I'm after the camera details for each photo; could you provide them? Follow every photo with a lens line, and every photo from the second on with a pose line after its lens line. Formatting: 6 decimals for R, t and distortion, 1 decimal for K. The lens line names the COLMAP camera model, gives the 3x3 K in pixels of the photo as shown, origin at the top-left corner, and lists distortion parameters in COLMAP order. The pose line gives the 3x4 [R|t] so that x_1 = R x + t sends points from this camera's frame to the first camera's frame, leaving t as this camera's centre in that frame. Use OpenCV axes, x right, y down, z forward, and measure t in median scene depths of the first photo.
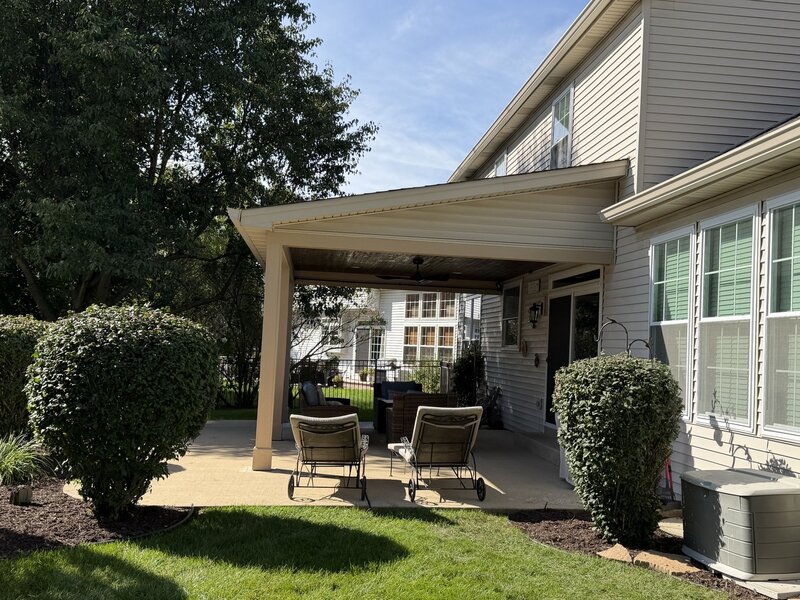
lens RADIAL K [[823.4, 0, 400.0], [0, 823.4, 300.0], [0, 0, 1]] dist [0.168606, -0.268894]
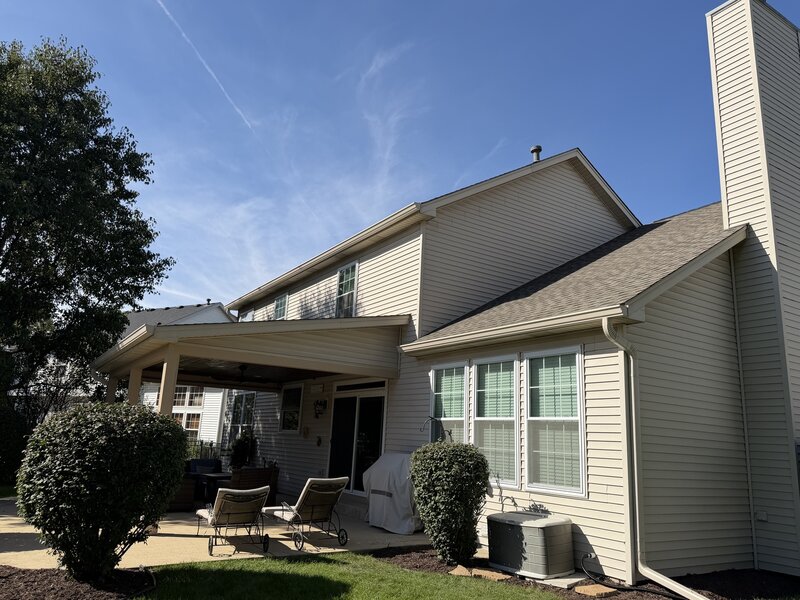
lens RADIAL K [[588.6, 0, 400.0], [0, 588.6, 300.0], [0, 0, 1]] dist [0.141950, -0.220361]
pose [[0.893708, 0.103360, 0.436580, -0.315388], [-0.035369, 0.986303, -0.161104, -0.013661], [-0.447252, 0.128539, 0.885123, -0.013670]]
